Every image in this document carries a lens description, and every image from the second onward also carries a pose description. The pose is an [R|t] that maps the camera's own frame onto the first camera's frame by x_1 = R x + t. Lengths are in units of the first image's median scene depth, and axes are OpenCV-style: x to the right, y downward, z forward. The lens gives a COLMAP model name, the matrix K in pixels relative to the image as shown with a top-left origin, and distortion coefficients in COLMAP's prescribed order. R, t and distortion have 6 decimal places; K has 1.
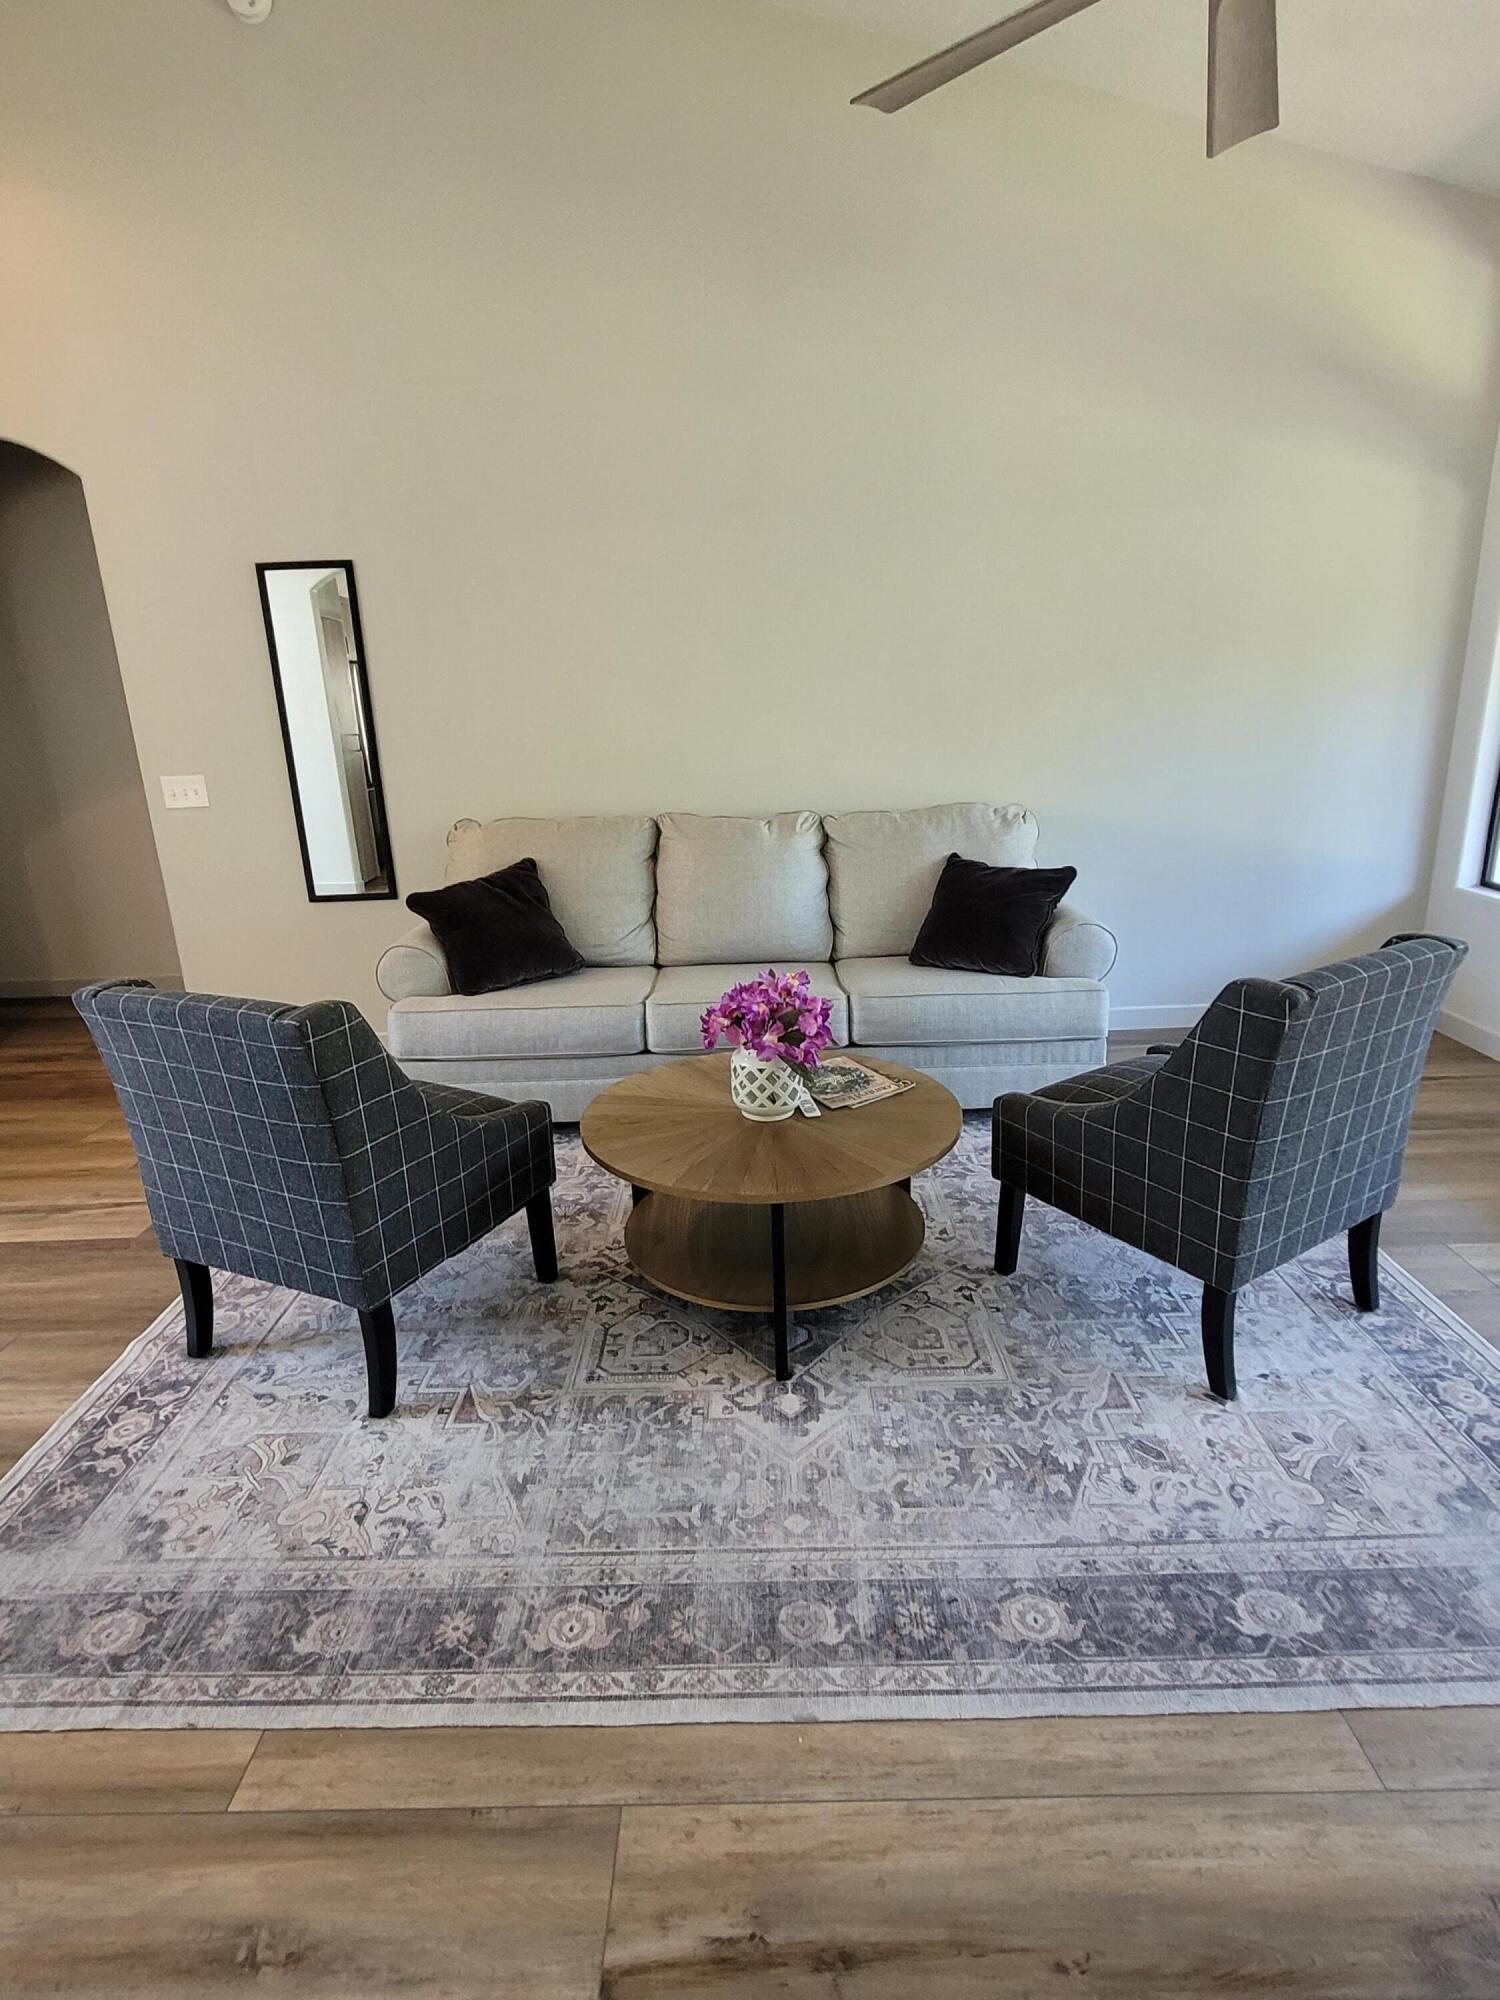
lens RADIAL K [[1037.1, 0, 744.9], [0, 1037.1, 1007.3], [0, 0, 1]] dist [0.010566, -0.002305]
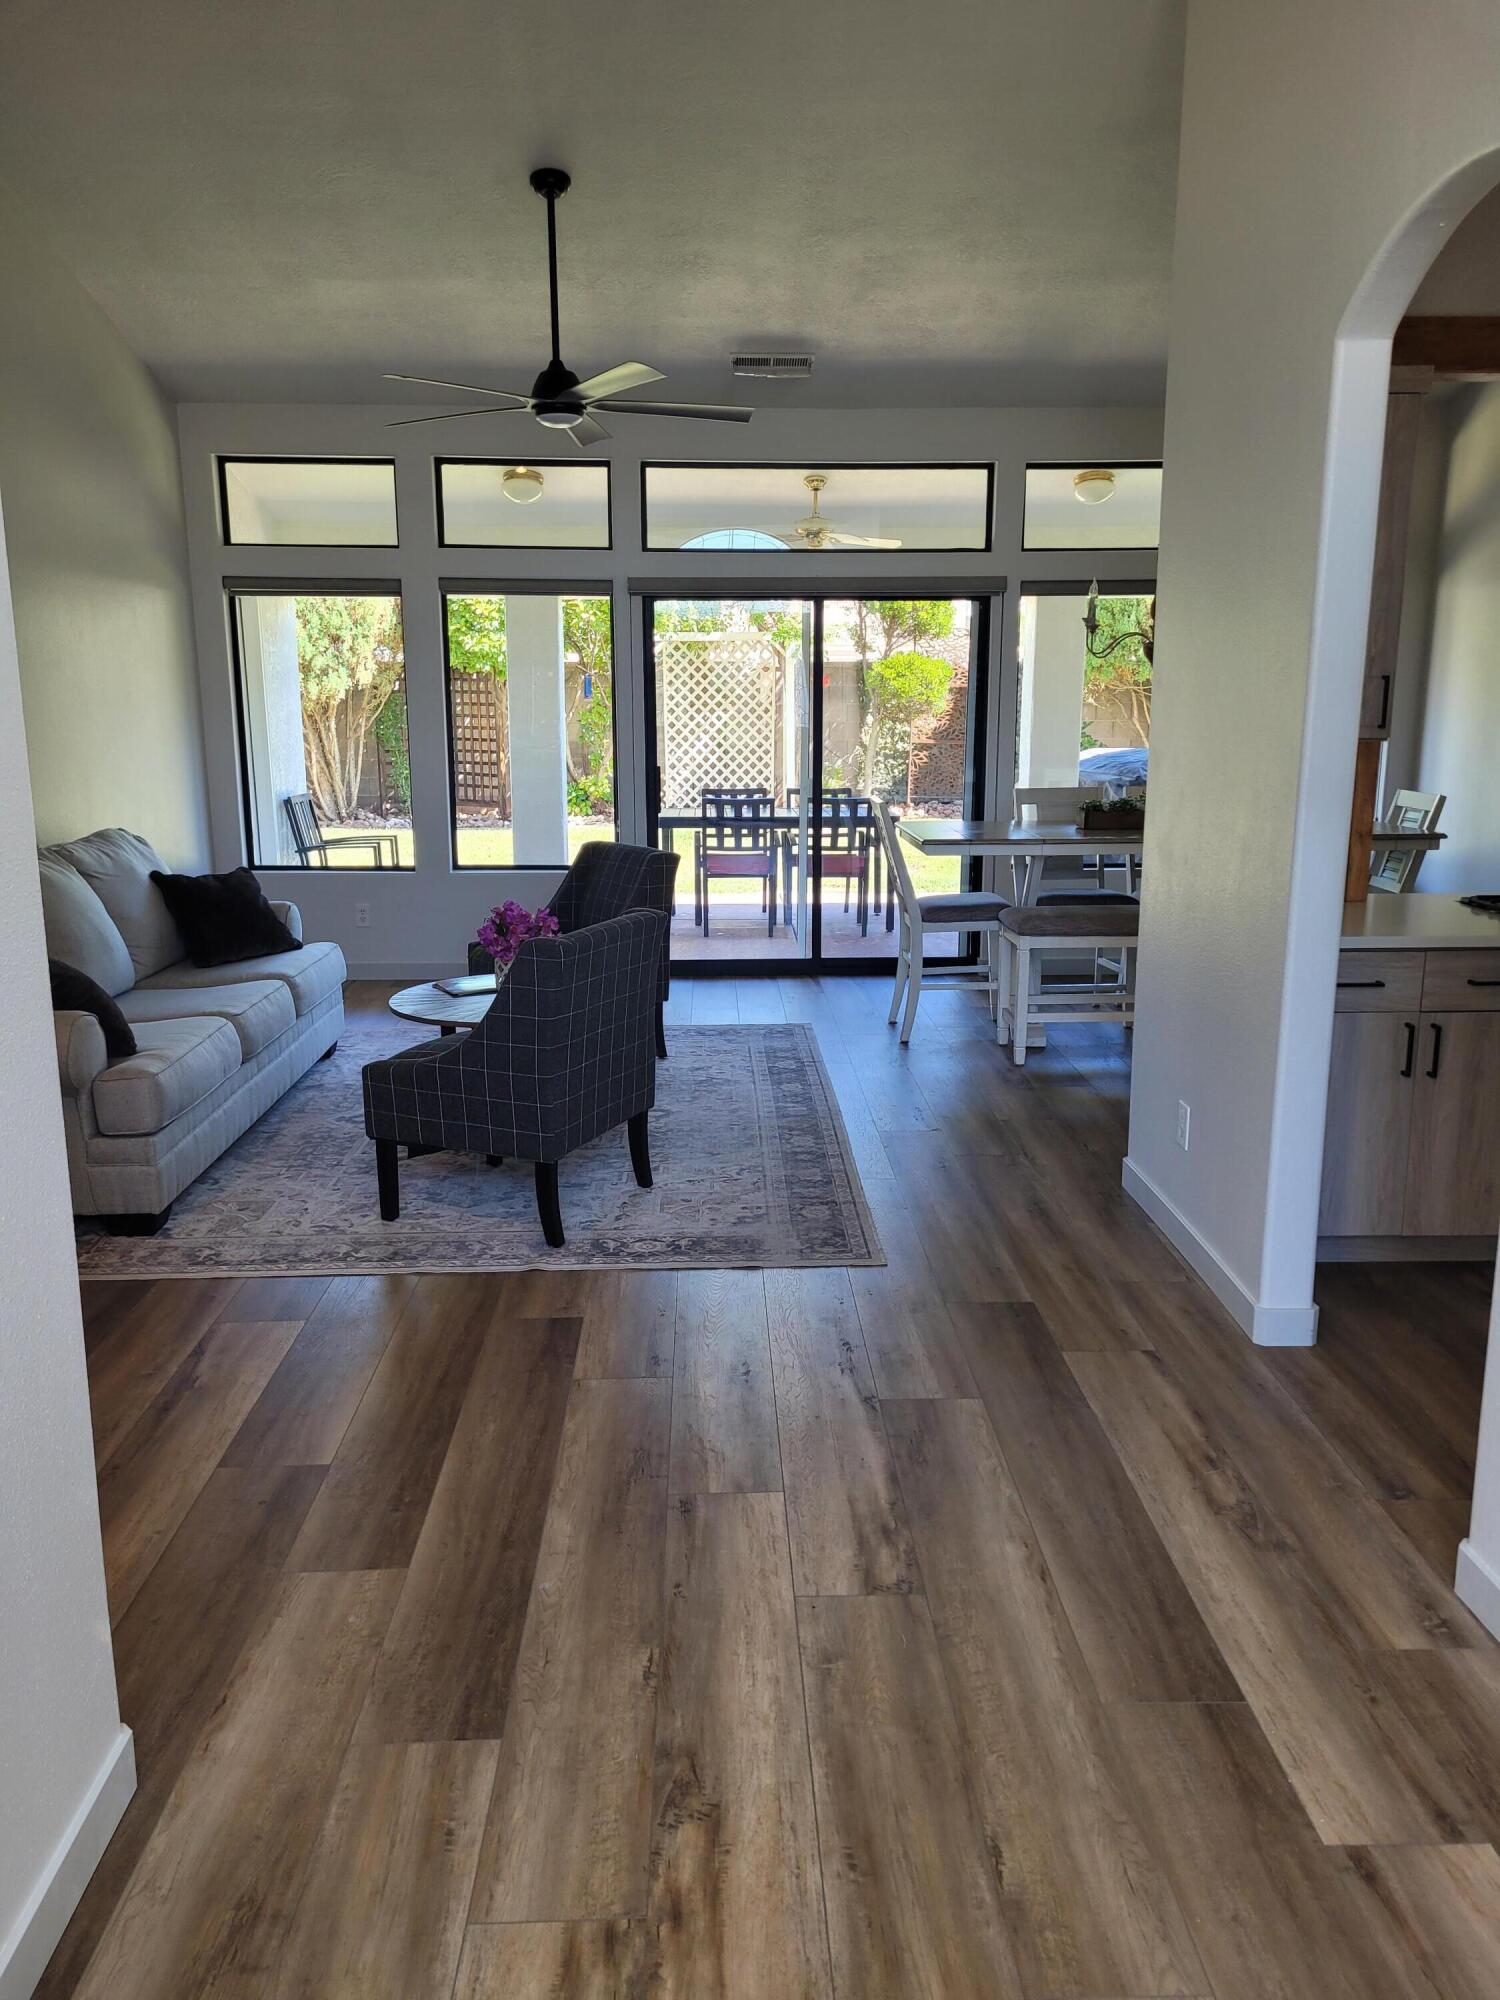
lens RADIAL K [[1494.3, 0, 752.3], [0, 1494.3, 1010.4], [0, 0, 1]] dist [0.071401, -0.054485]
pose [[-0.039508, -0.171211, 0.984442, -2.371796], [0.287164, 0.941704, 0.175303, -0.183757], [-0.957066, 0.289623, 0.011960, 0.721625]]
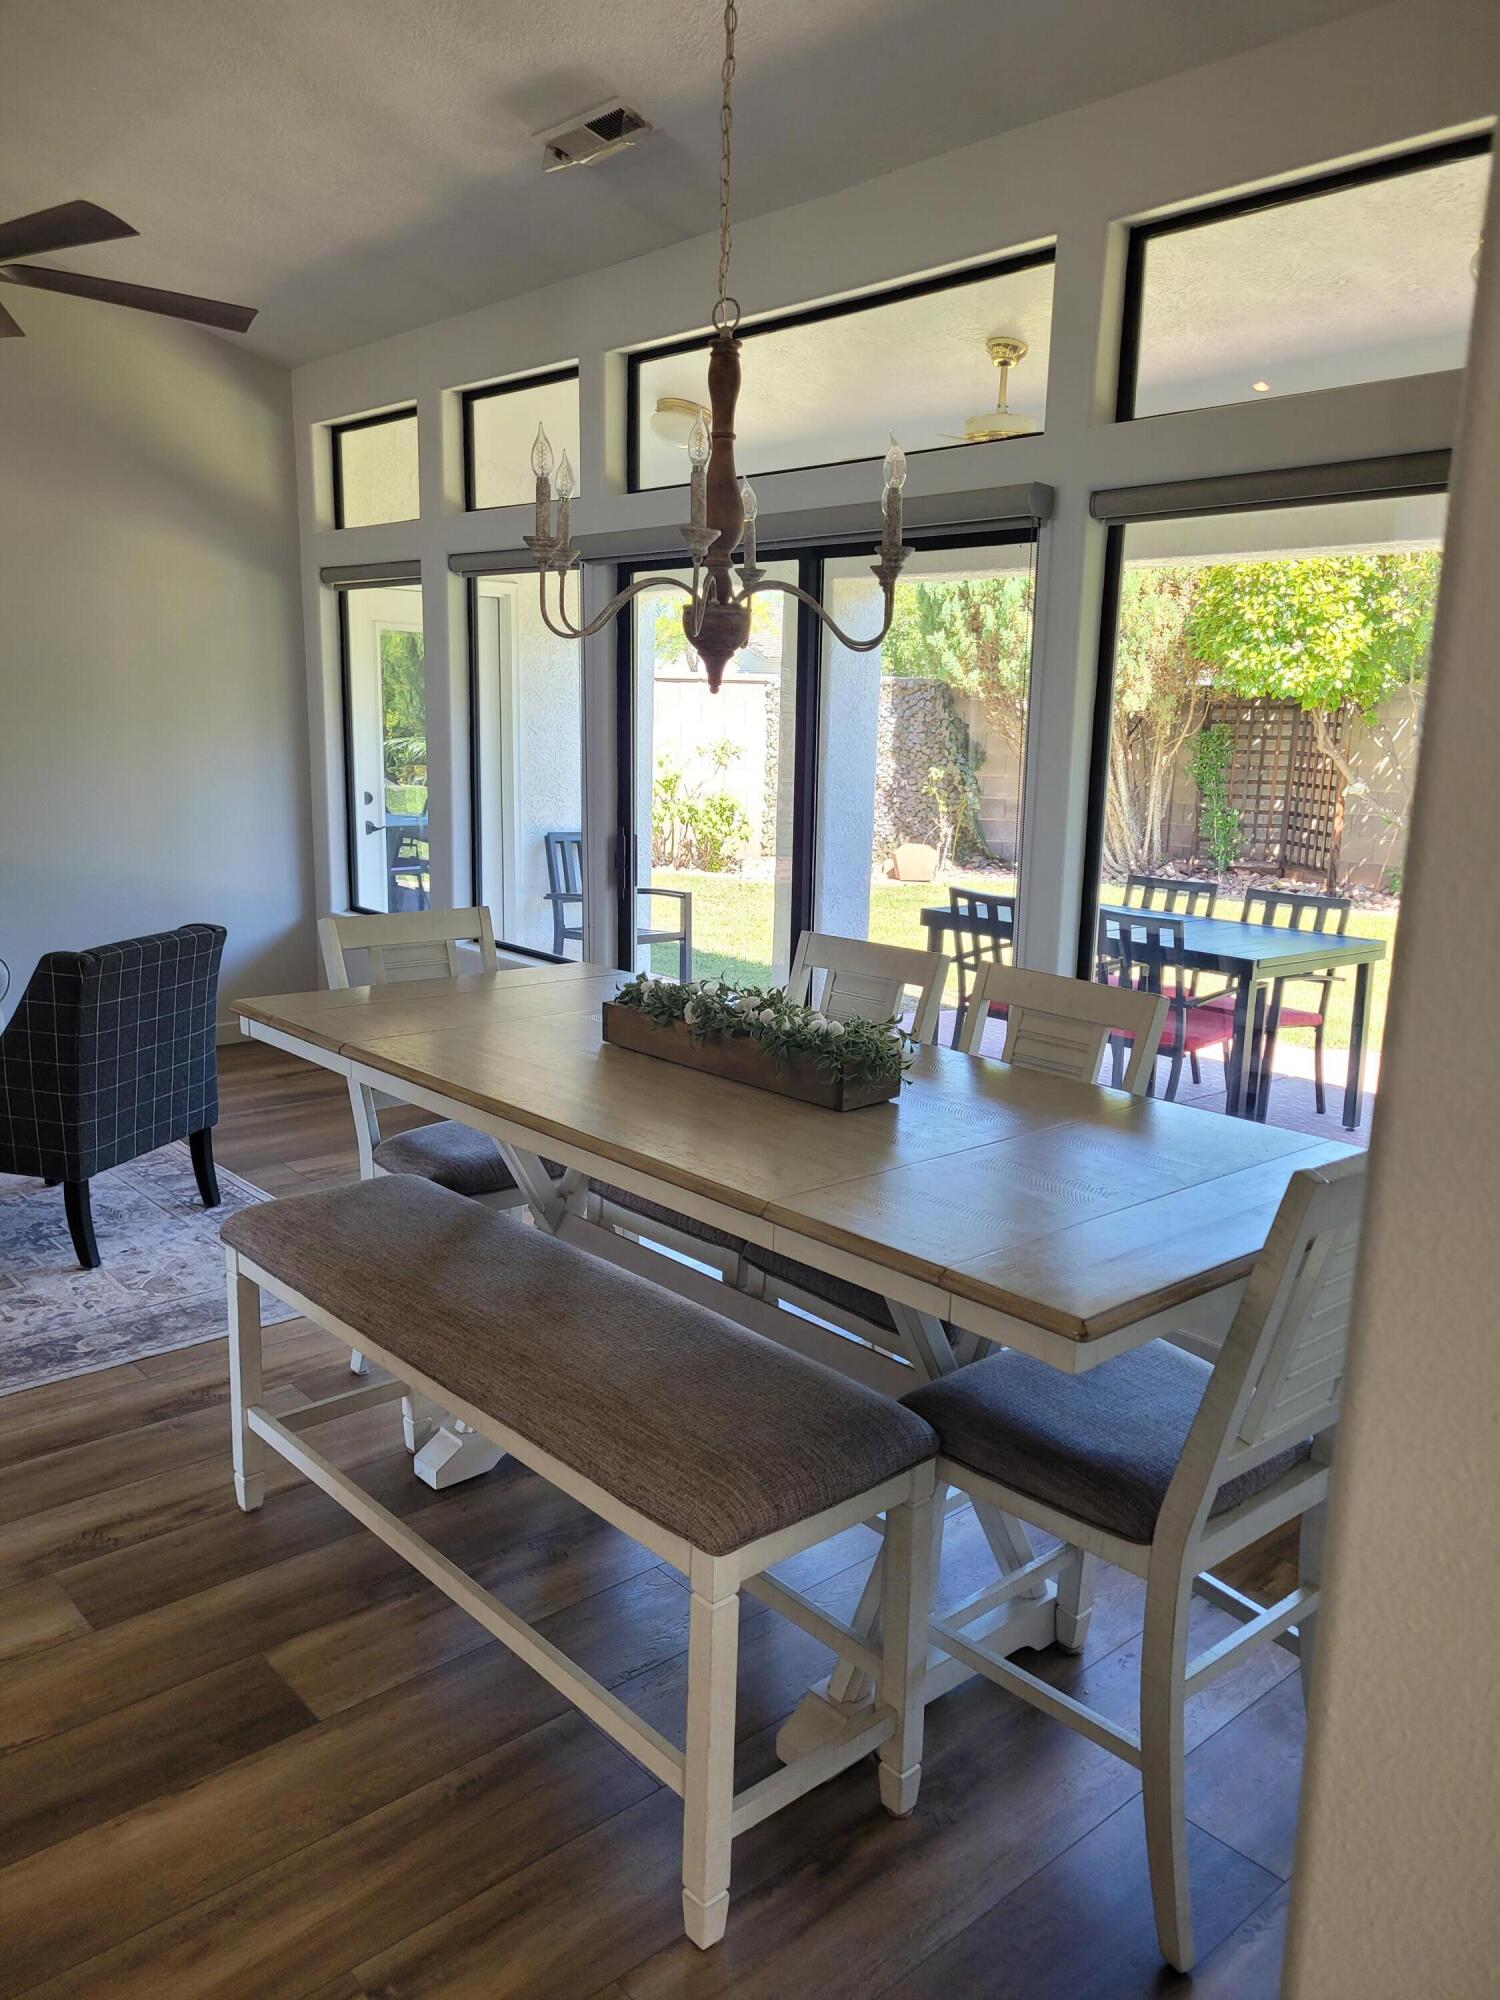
lens RADIAL K [[1494.3, 0, 752.3], [0, 1494.3, 1010.4], [0, 0, 1]] dist [0.071401, -0.054485]
pose [[0.743403, -0.077882, 0.664294, -0.172282], [0.140346, 0.989250, -0.041080, 0.232284], [-0.653953, 0.123770, 0.746342, -1.014441]]
